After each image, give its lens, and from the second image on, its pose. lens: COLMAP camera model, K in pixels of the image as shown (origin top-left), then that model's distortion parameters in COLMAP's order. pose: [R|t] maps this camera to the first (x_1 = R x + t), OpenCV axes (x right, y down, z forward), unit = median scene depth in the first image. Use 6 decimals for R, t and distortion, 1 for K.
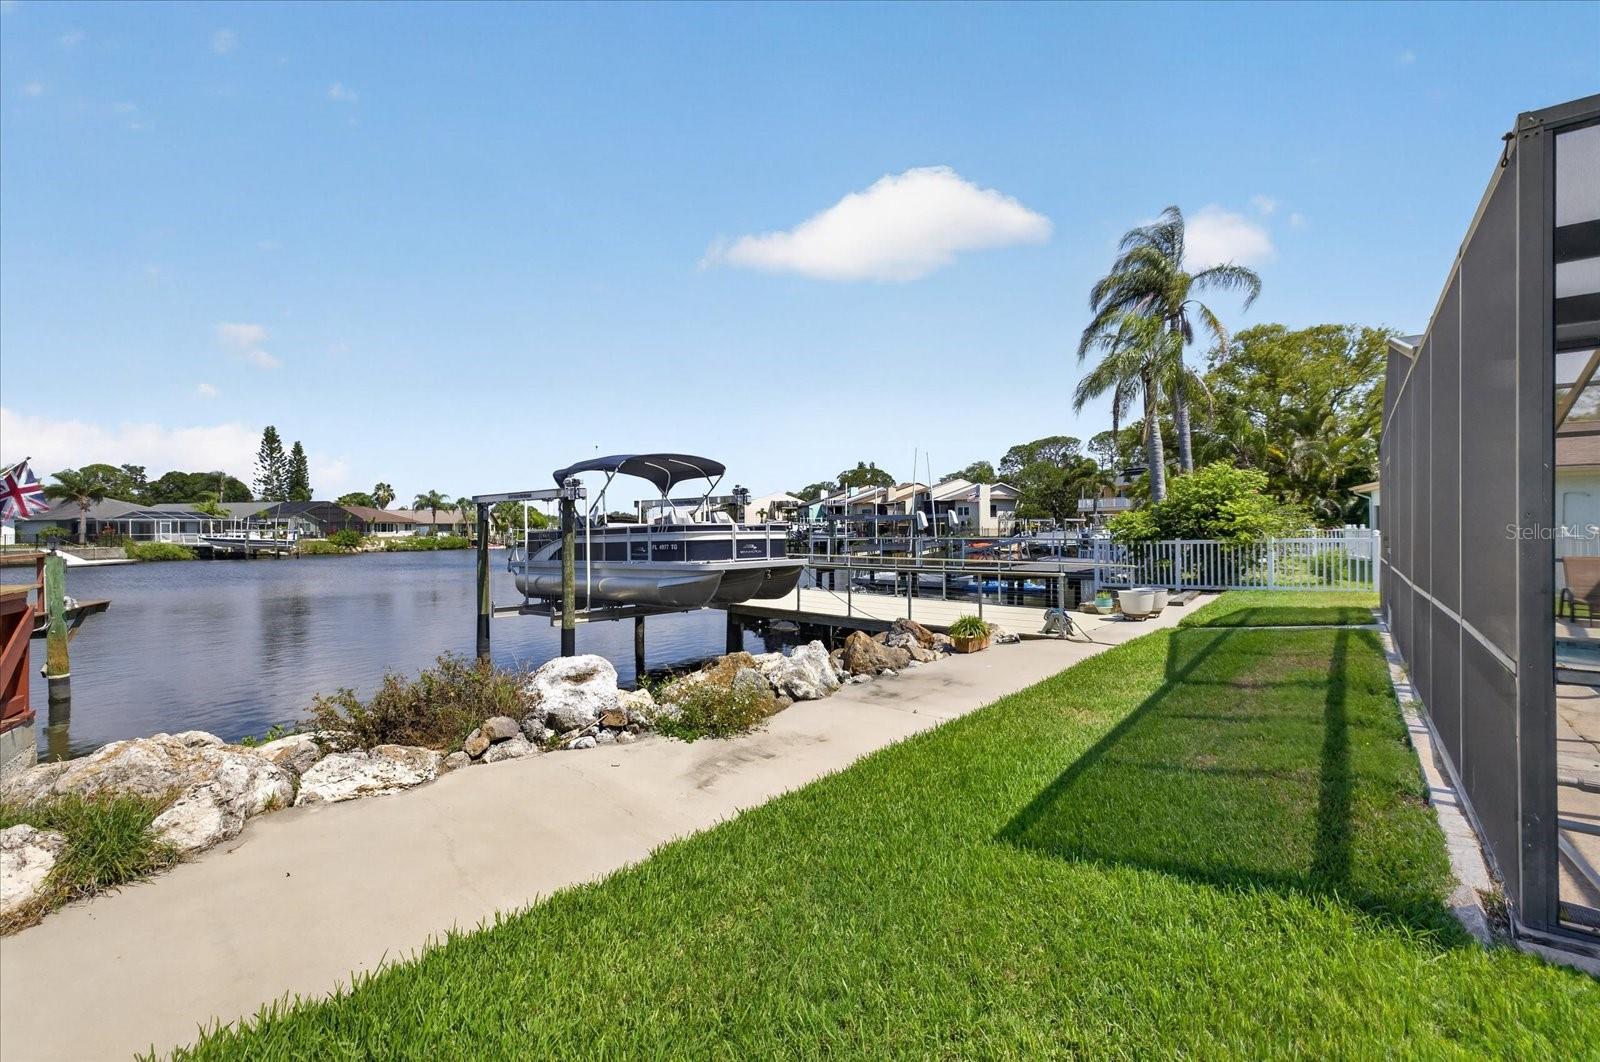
lens RADIAL K [[673.5, 0, 789.1], [0, 673.5, 531.9], [0, 0, 1]] dist [0.006435, 0.000136]
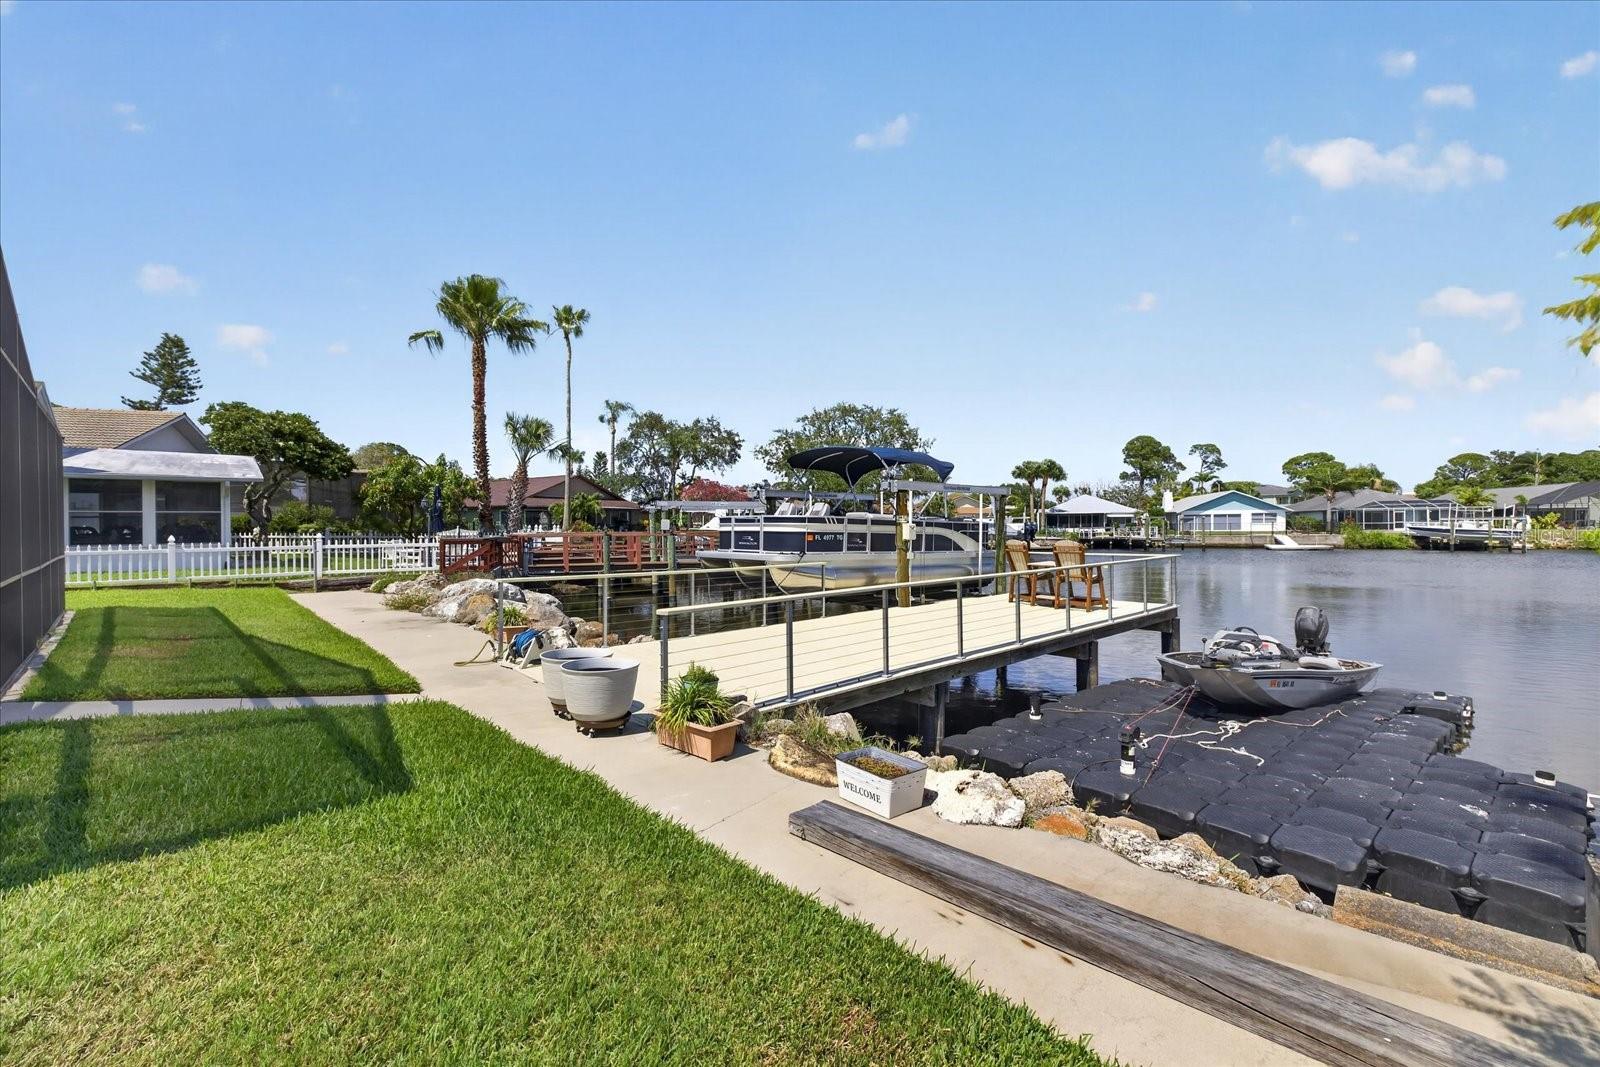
lens RADIAL K [[673.5, 0, 807.3], [0, 673.5, 528.2], [0, 0, 1]] dist [0.006435, 0.000136]
pose [[-0.110880, 0.010215, -0.993781, 0.182383], [0.002270, 0.999947, 0.010025, -0.000705], [0.993831, -0.001144, -0.110897, 0.230786]]
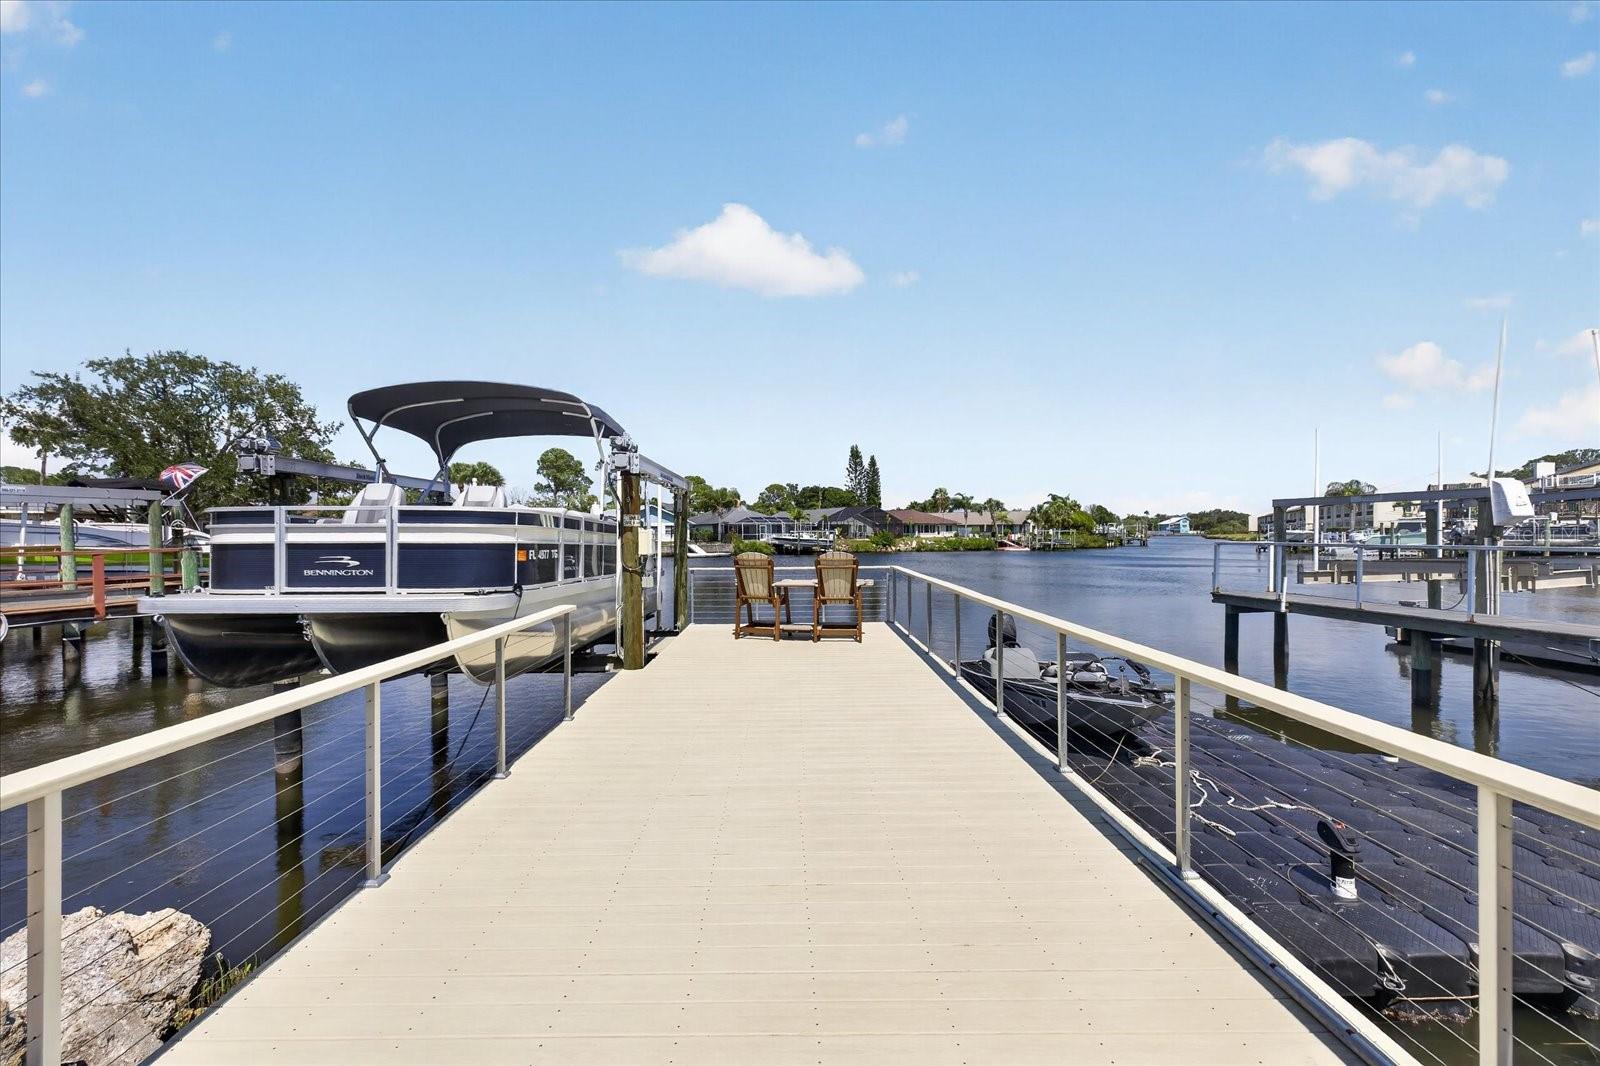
lens RADIAL K [[673.5, 0, 790.3], [0, 673.5, 548.4], [0, 0, 1]] dist [0.006435, 0.000136]
pose [[0.662471, 0.018847, -0.748850, 0.087026], [-0.002365, 0.999731, 0.023068, 0.000687], [0.749084, -0.013511, 0.662338, 0.178560]]
